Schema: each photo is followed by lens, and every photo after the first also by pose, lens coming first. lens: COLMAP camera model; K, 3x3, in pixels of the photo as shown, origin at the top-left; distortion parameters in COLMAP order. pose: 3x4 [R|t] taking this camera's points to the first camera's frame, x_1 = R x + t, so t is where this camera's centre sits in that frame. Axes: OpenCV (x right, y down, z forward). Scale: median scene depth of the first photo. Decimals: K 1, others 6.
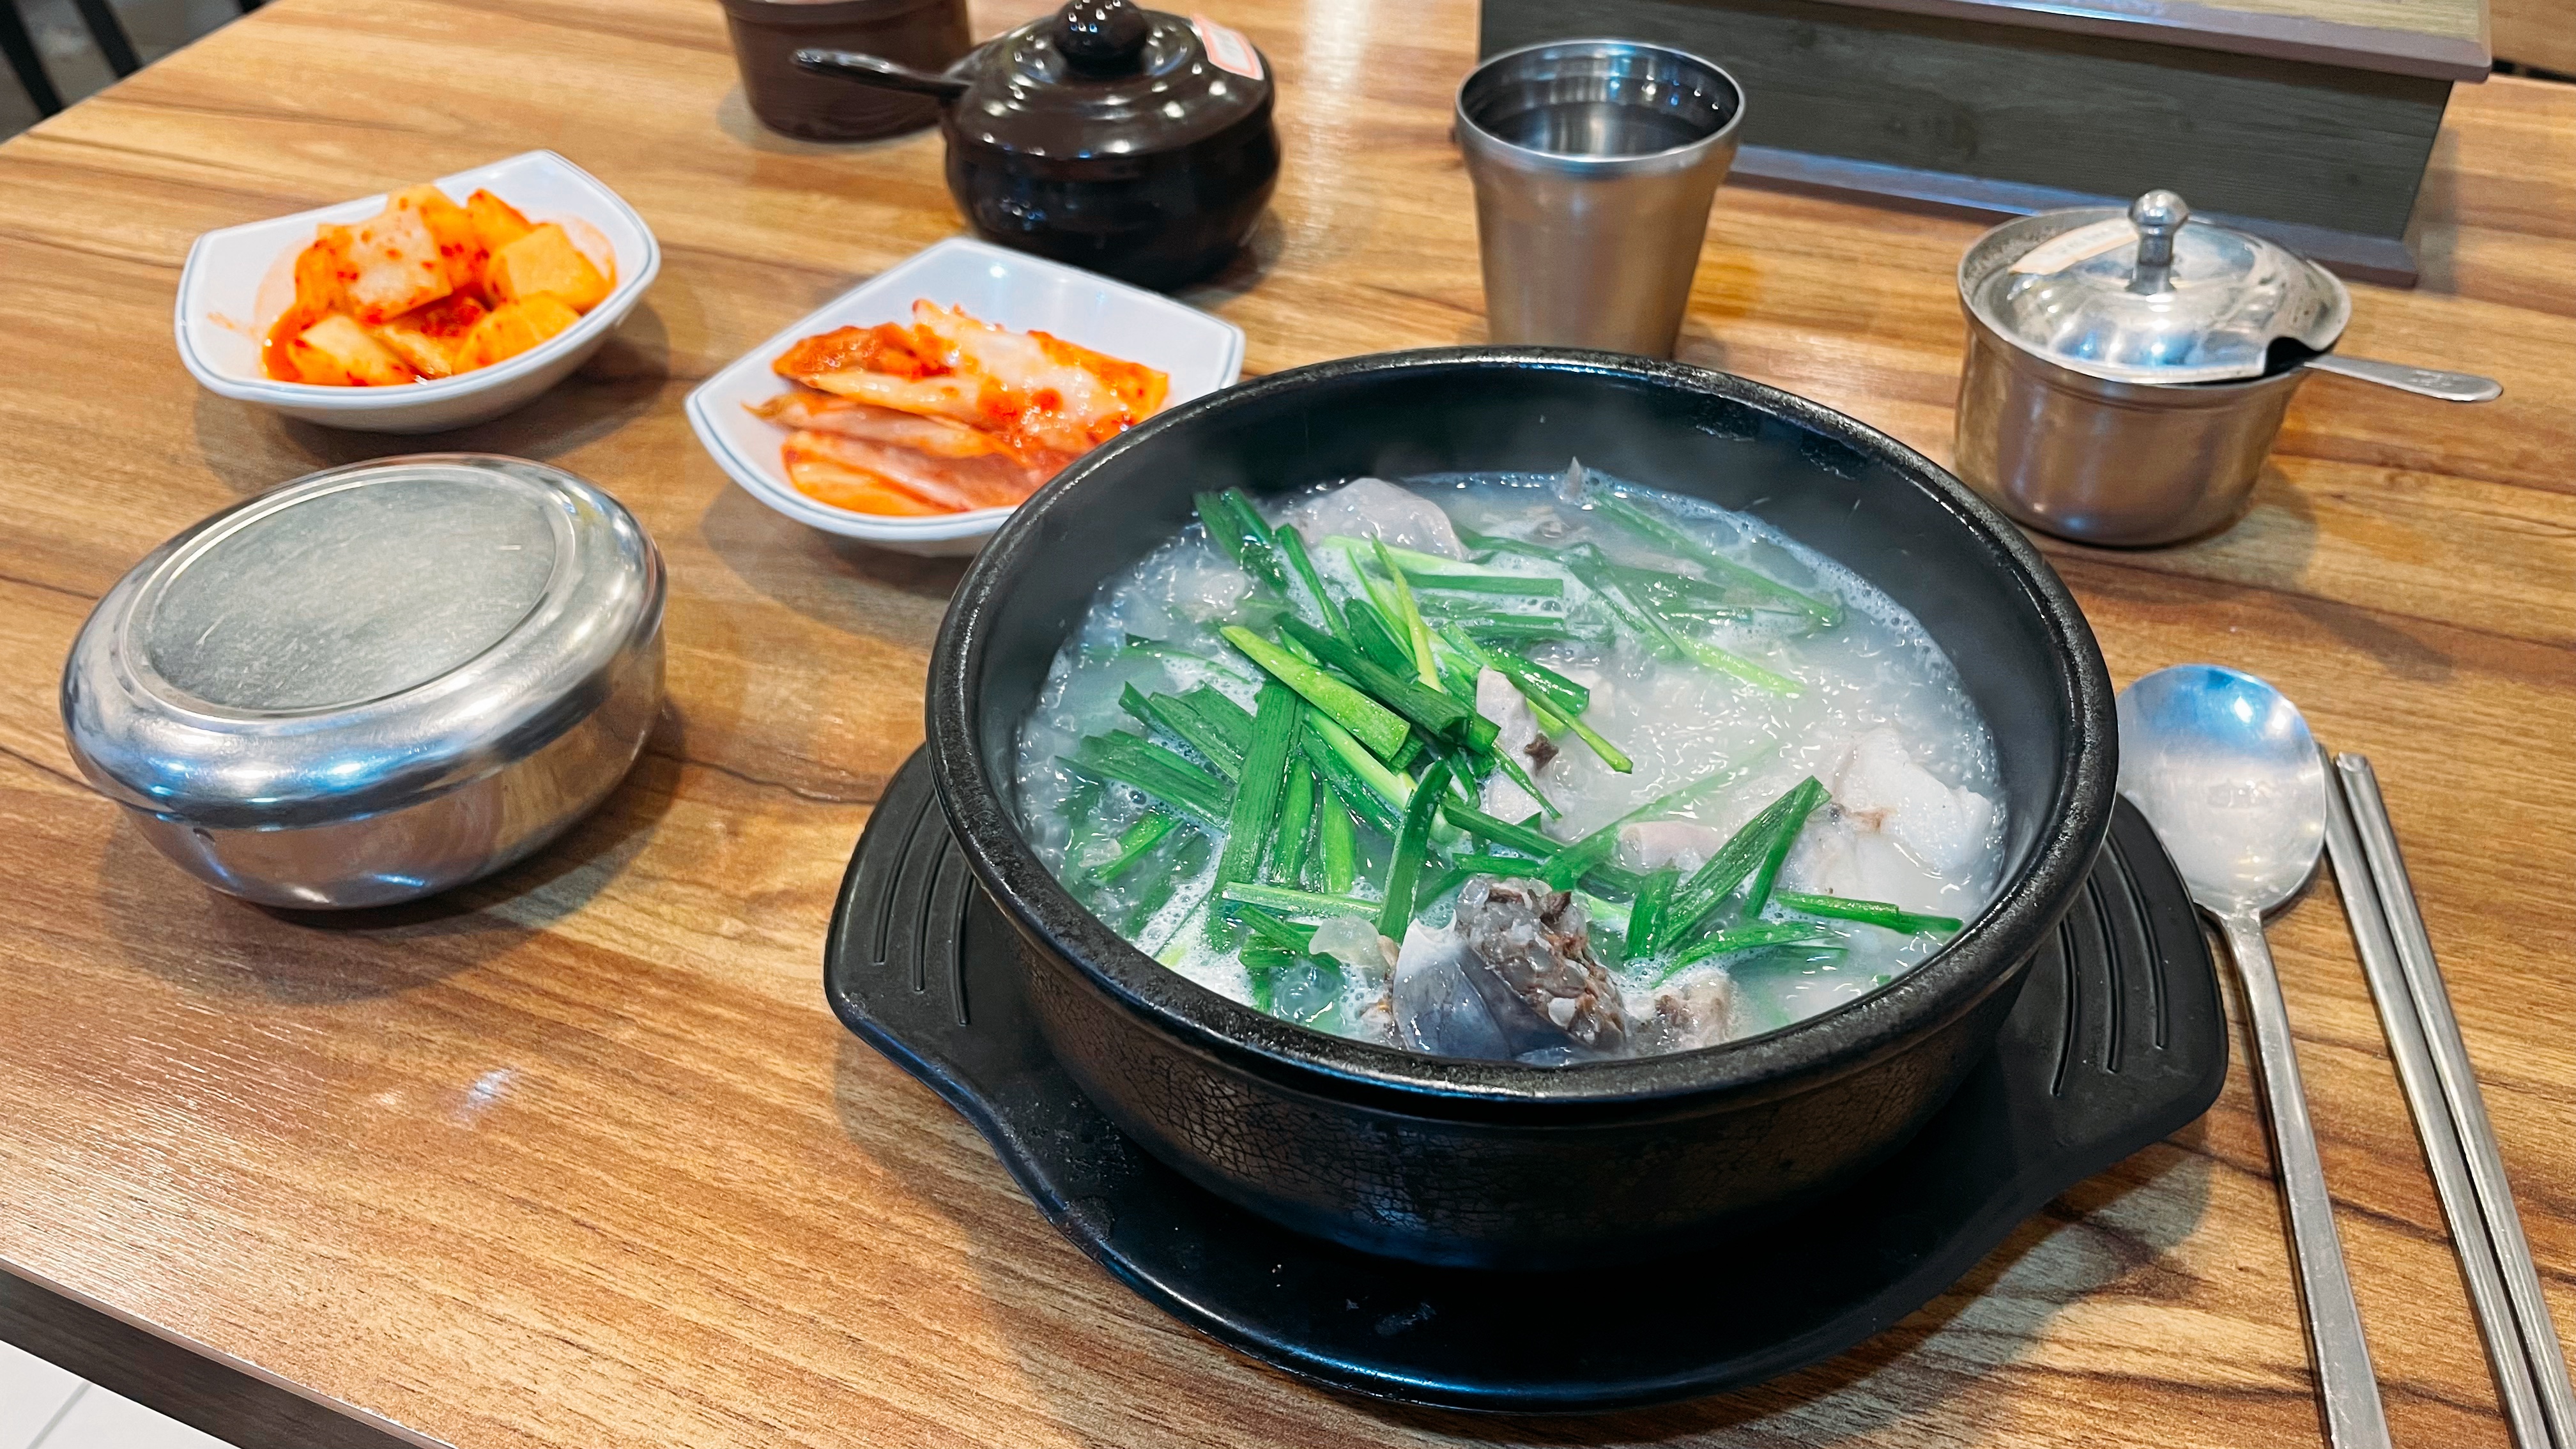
lens RADIAL K [[1987.9, 0, 1290.9], [0, 1987.9, 696.9], [0, 0, 1]] dist [0.047109, -0.098982]
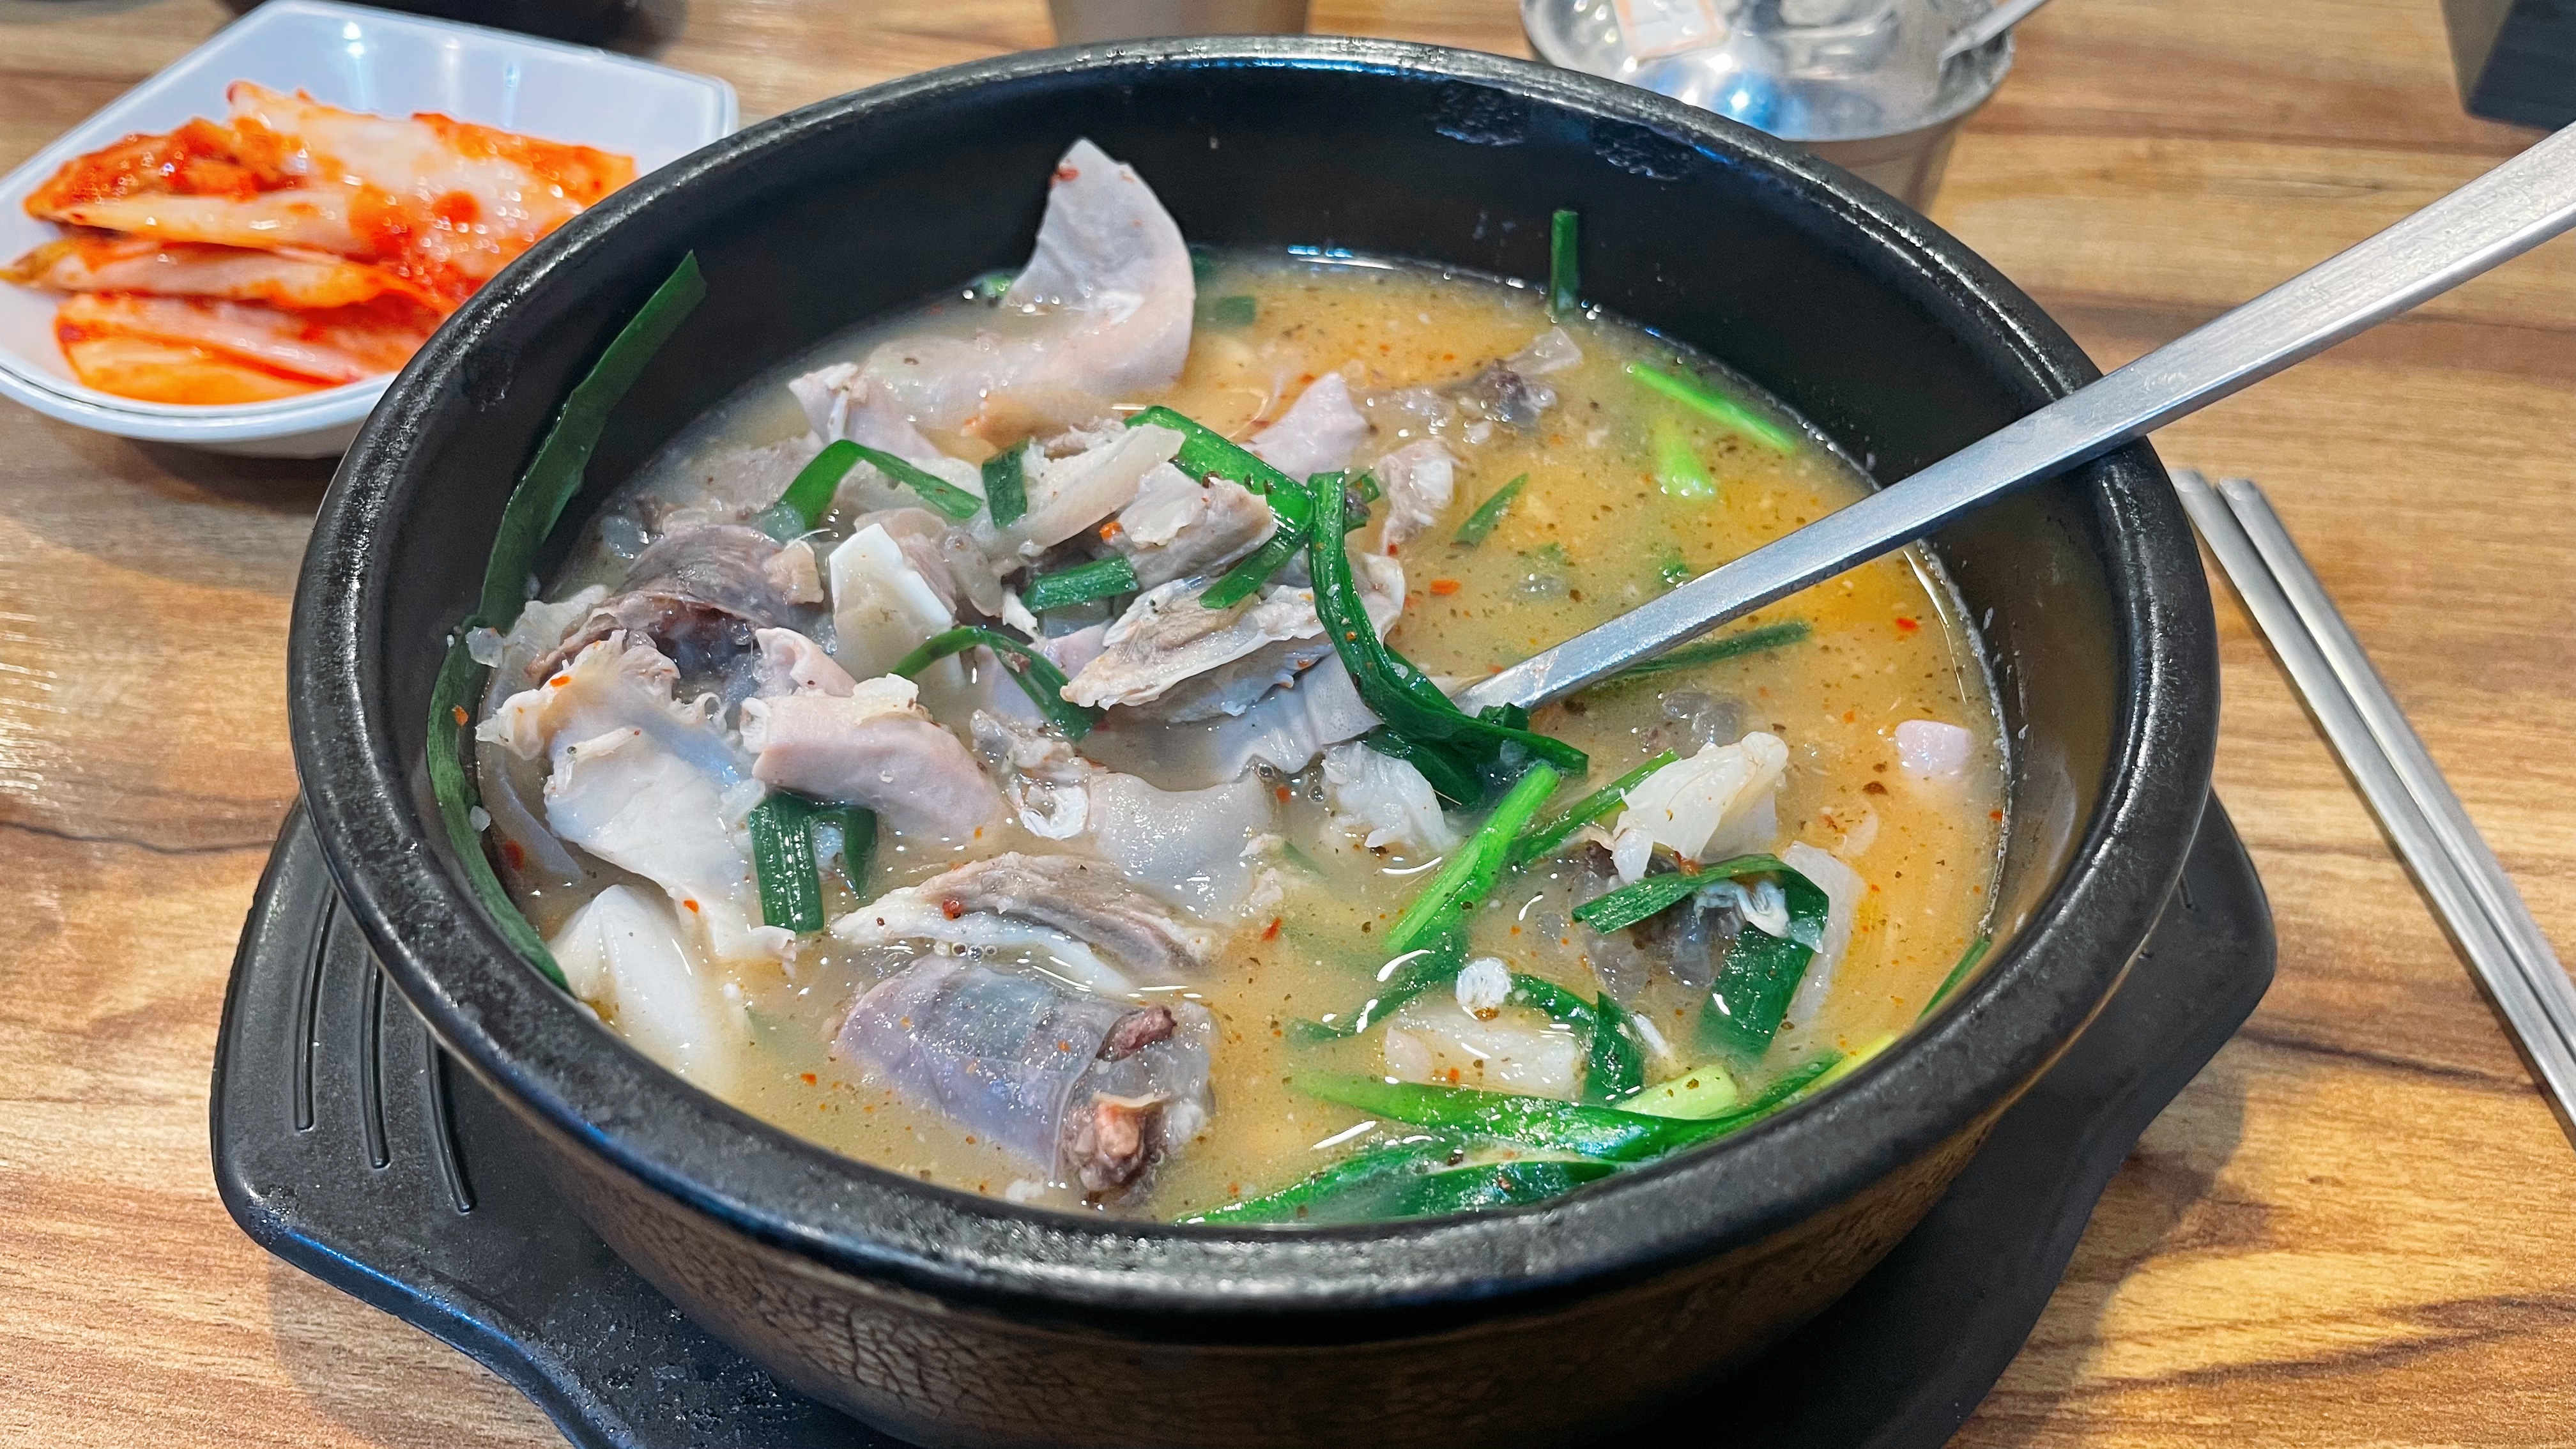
lens RADIAL K [[1987.9, 0, 1290.9], [0, 1987.9, 696.9], [0, 0, 1]] dist [0.047109, -0.098982]
pose [[0.963600, -0.152354, 0.219688, -0.025416], [0.133279, 0.986095, 0.099264, -0.014935], [-0.231757, -0.066371, 0.970507, 0.290492]]
